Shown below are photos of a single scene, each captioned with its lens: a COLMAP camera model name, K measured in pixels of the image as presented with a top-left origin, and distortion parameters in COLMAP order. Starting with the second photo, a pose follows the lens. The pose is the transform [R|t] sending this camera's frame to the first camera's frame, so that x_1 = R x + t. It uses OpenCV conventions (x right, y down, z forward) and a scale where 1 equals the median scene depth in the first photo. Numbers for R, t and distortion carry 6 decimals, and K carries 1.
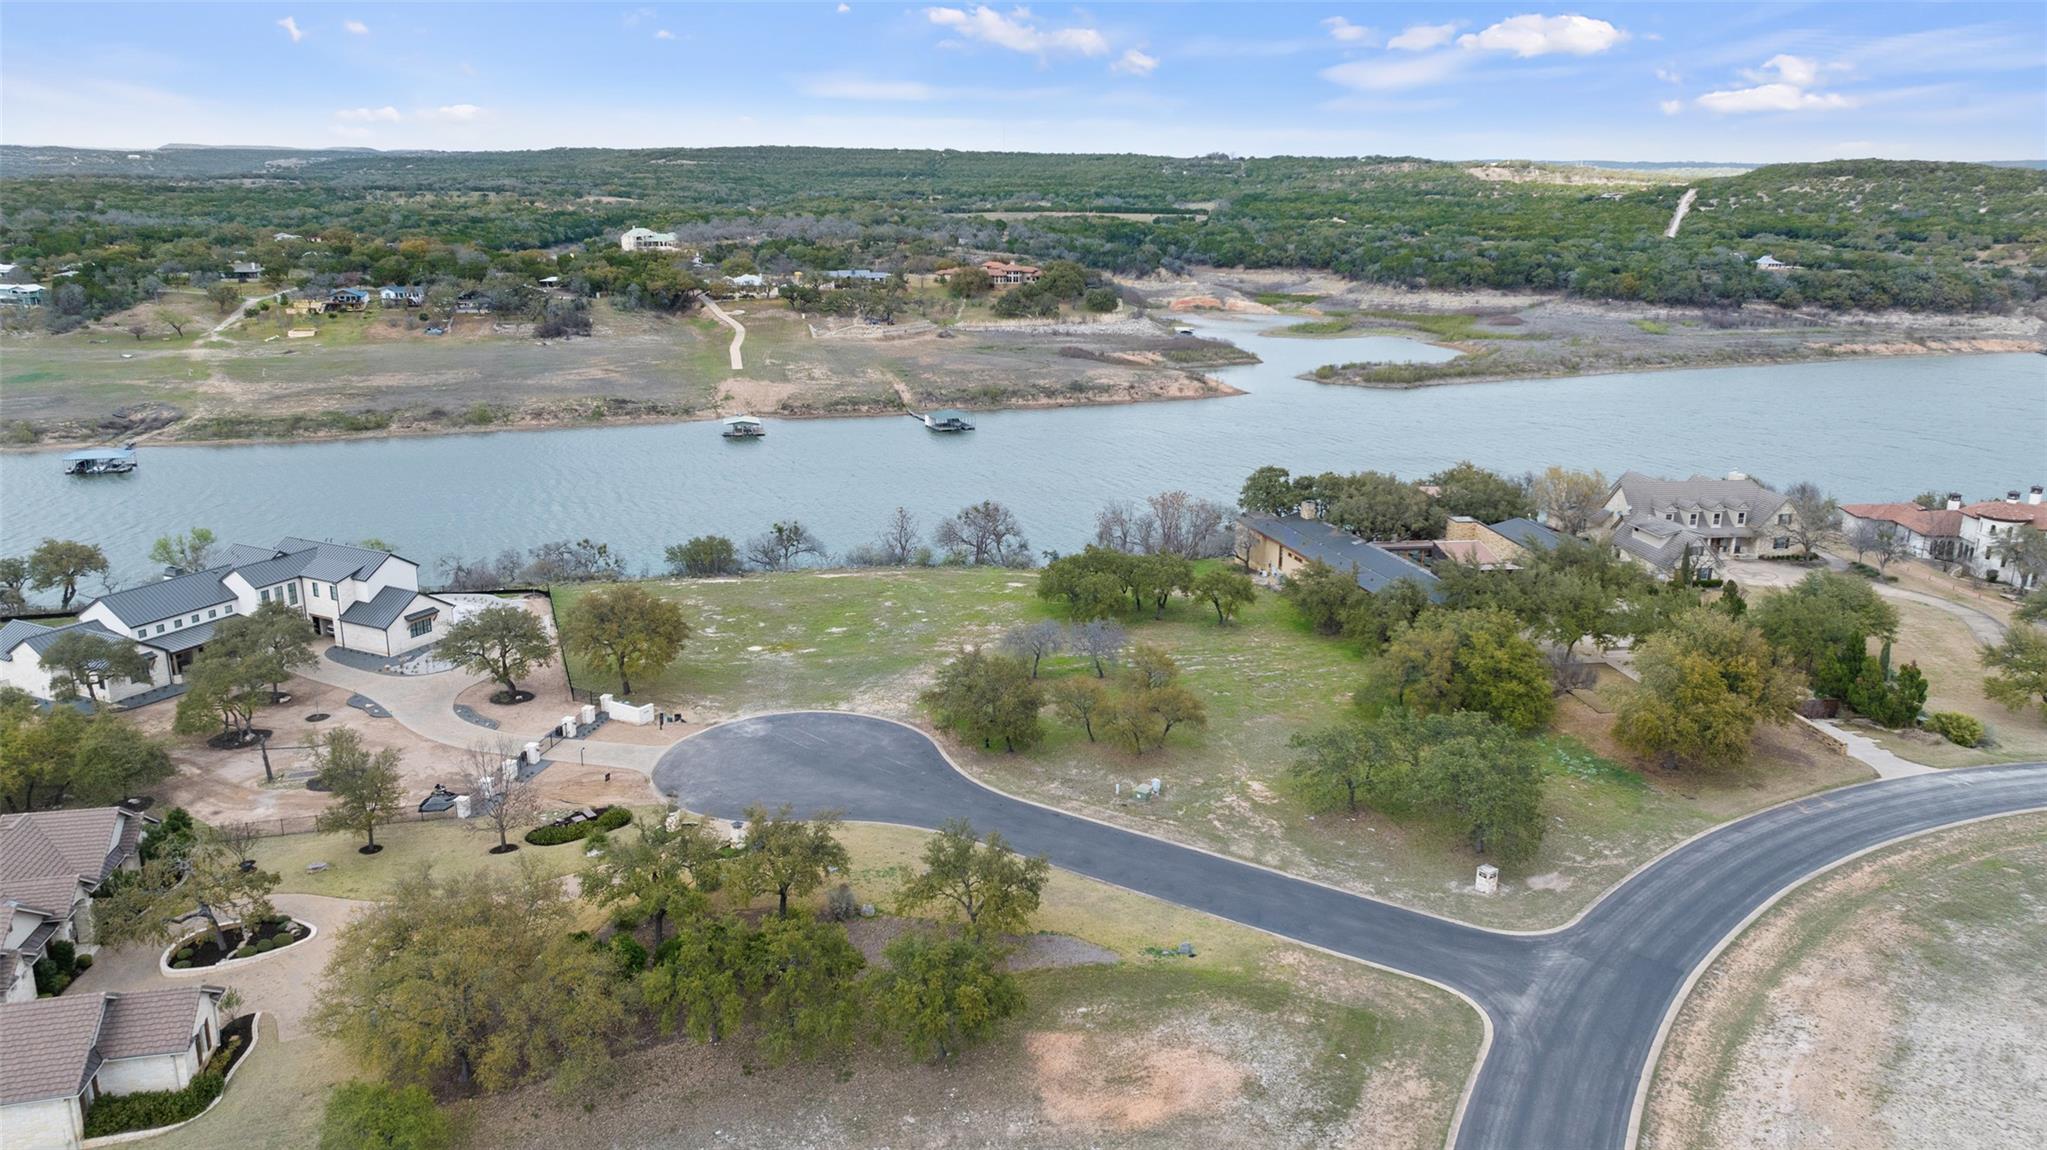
lens RADIAL K [[1450.9, 0, 1017.9], [0, 1450.9, 577.4], [0, 0, 1]] dist [-0.010613, -0.034701]
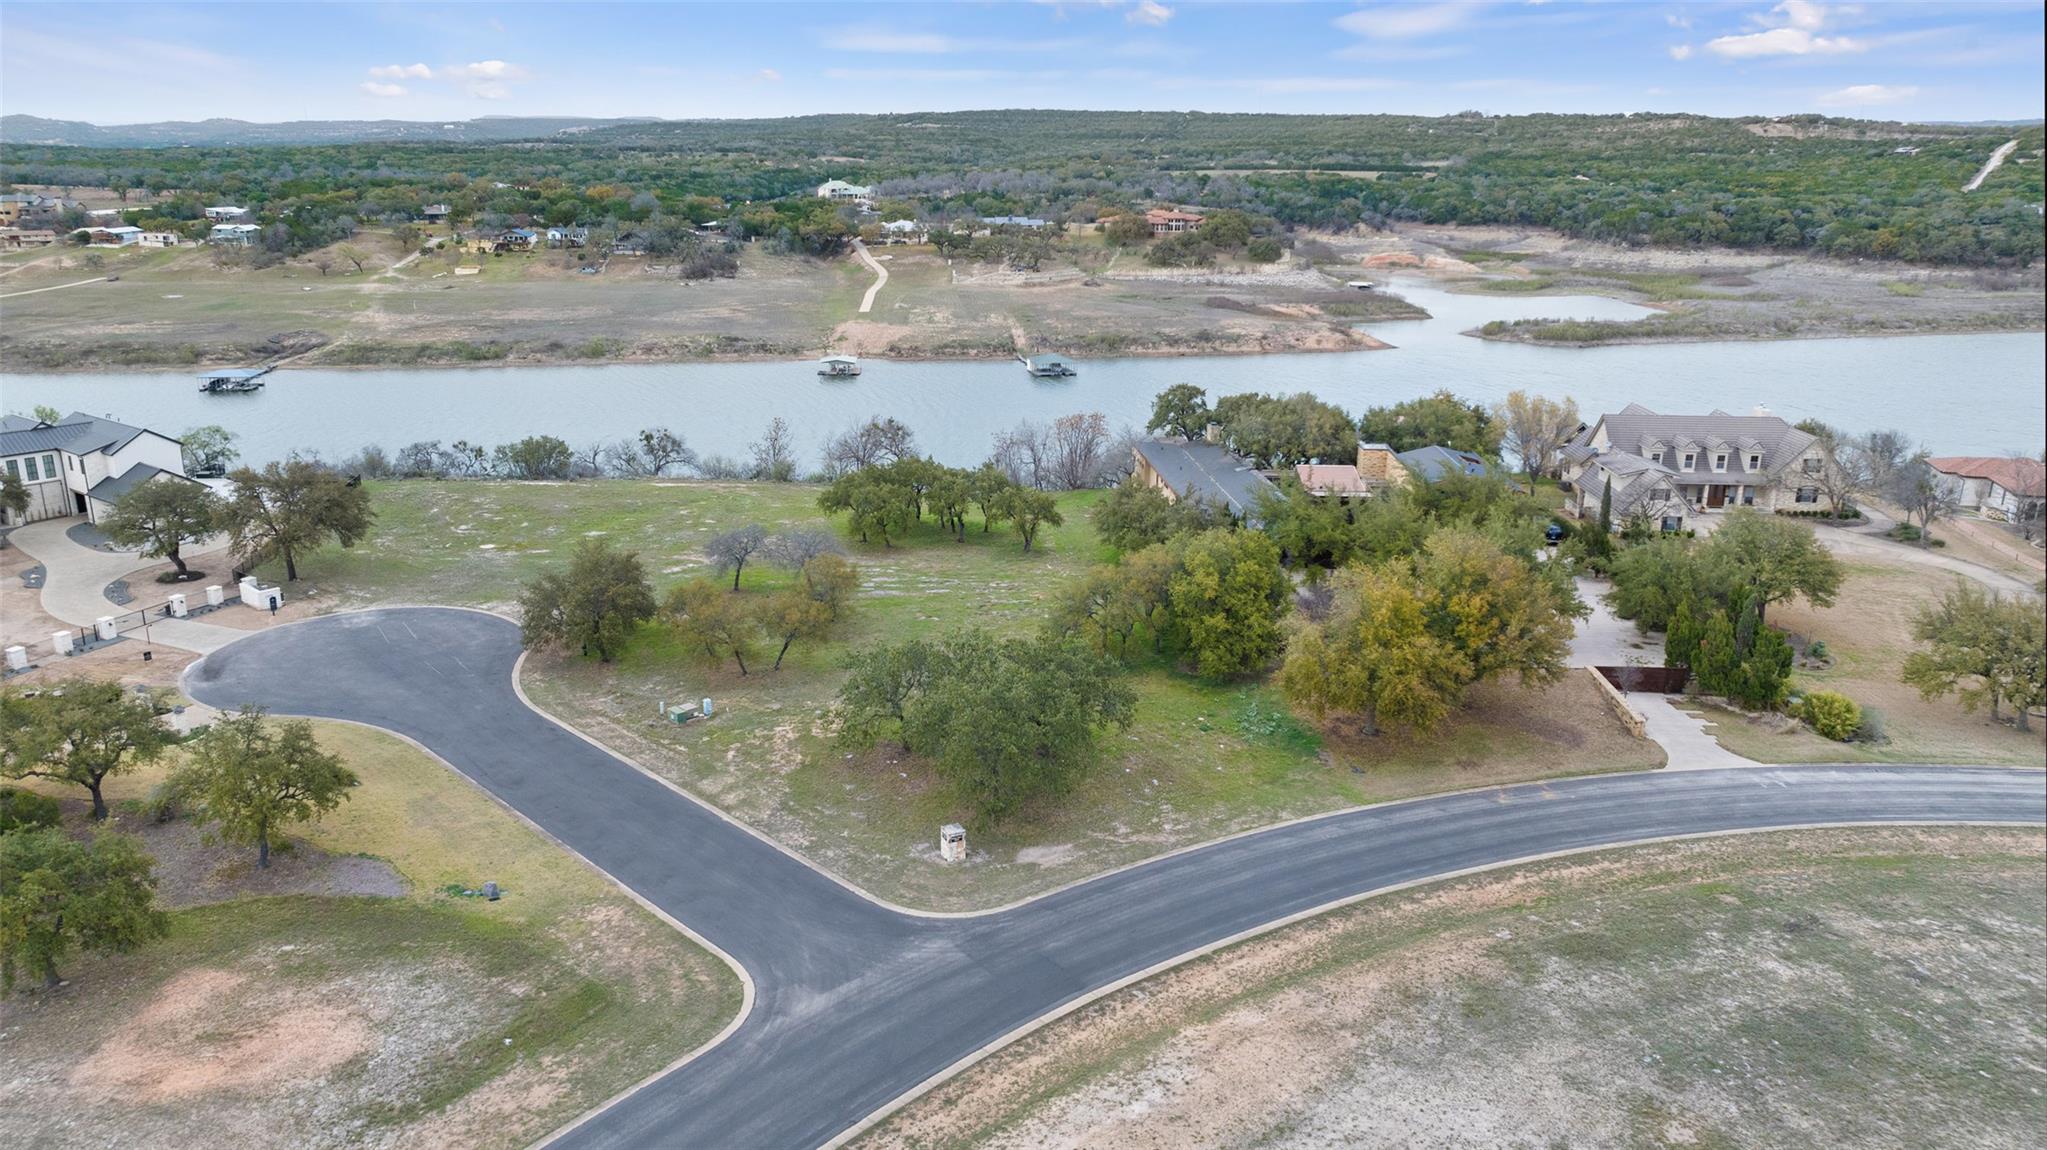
lens RADIAL K [[1450.8, 0, 1023.5], [0, 1450.8, 575.0], [0, 0, 1]] dist [-0.022012, 0.003152]
pose [[0.981235, 0.051314, -0.185860, 0.099395], [-0.048734, 0.998642, 0.018429, 0.010460], [0.186553, -0.009026, 0.982403, 0.052441]]
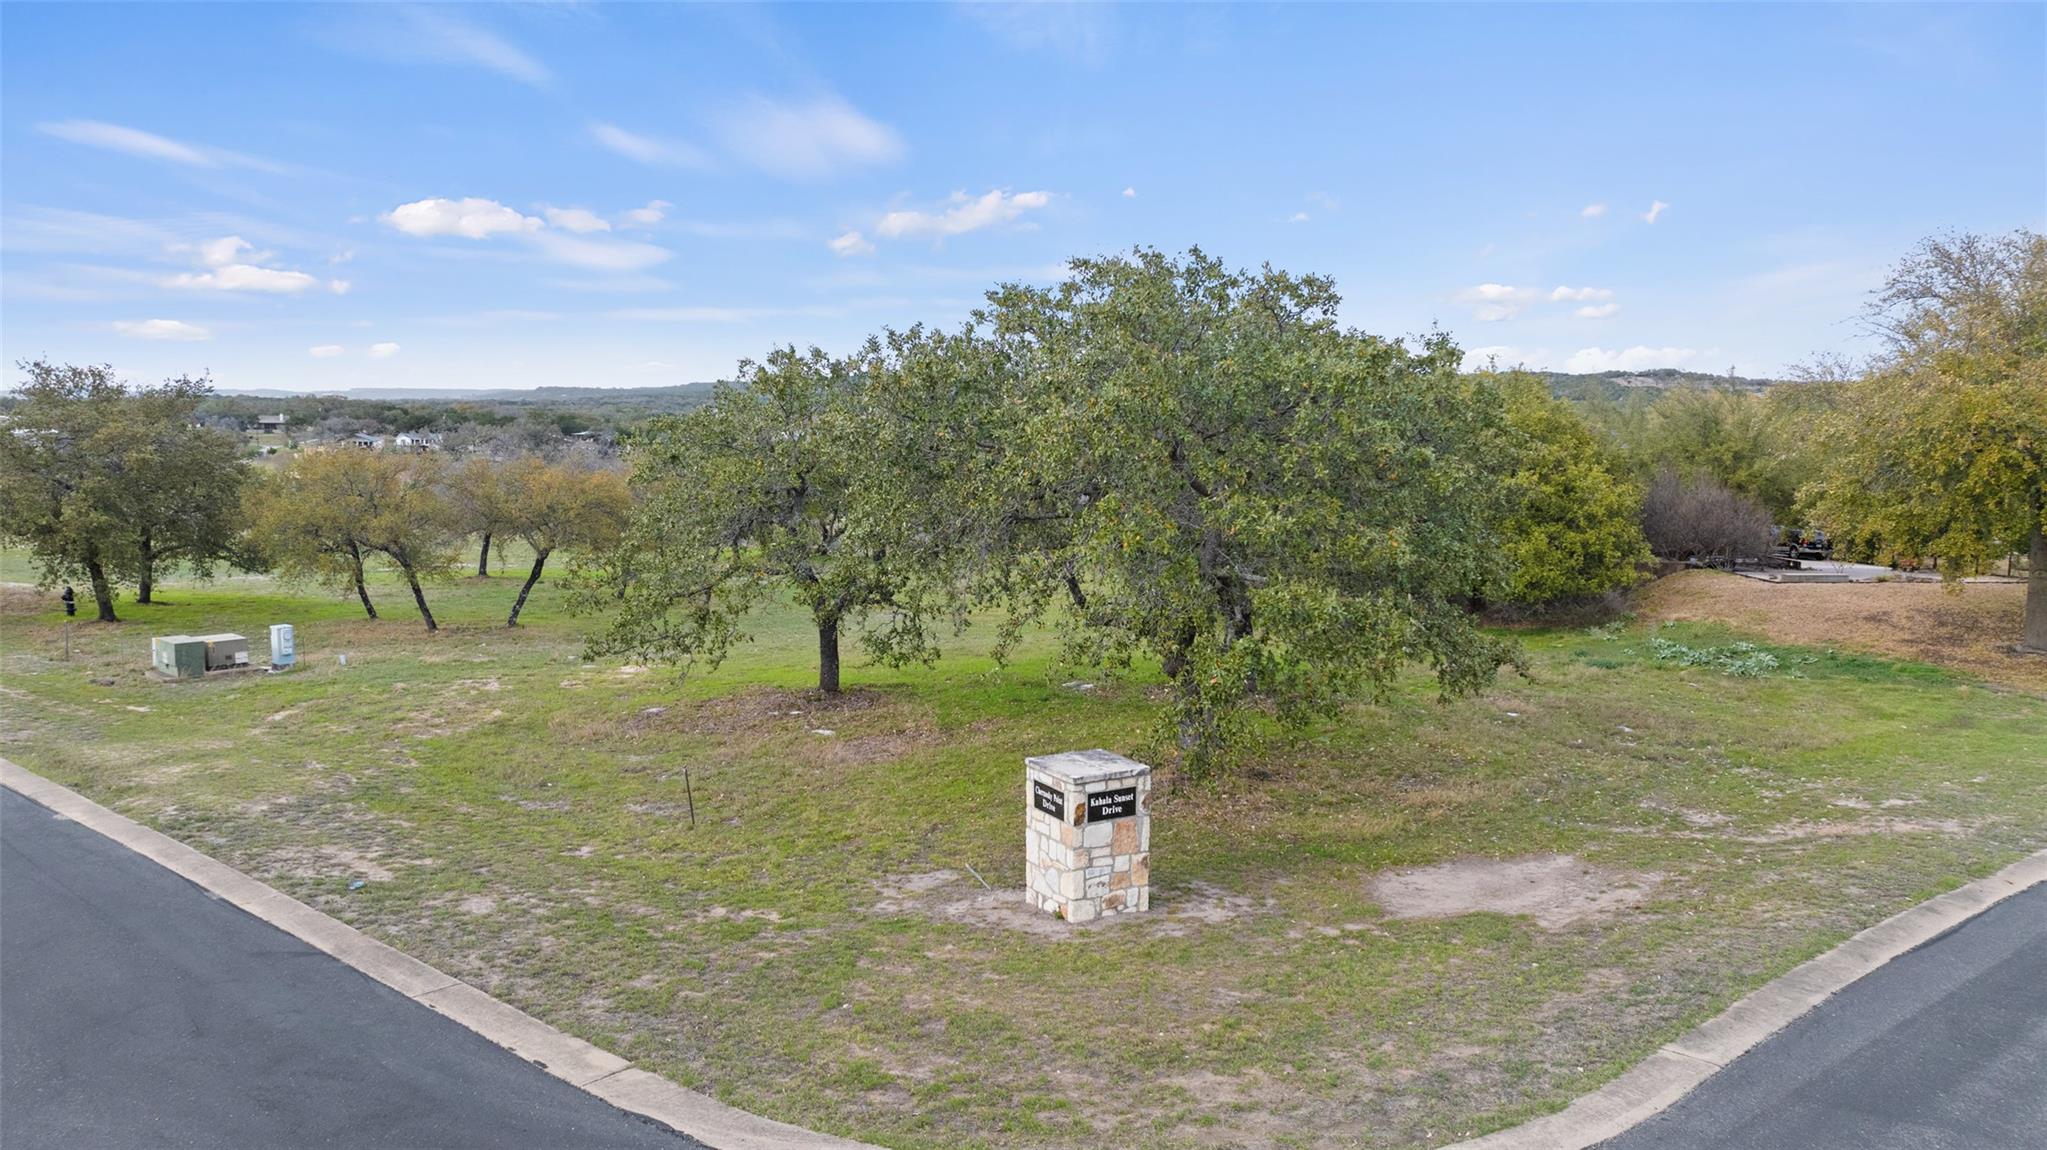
lens RADIAL K [[1418.8, 0, 1032.2], [0, 1418.8, 576.2], [0, 0, 1]] dist [-0.011664, -0.024437]
pose [[0.994650, 0.013448, -0.102425, 0.067081], [-0.031584, 0.983601, -0.177571, 0.041779], [0.098357, 0.179856, 0.978763, 0.169289]]
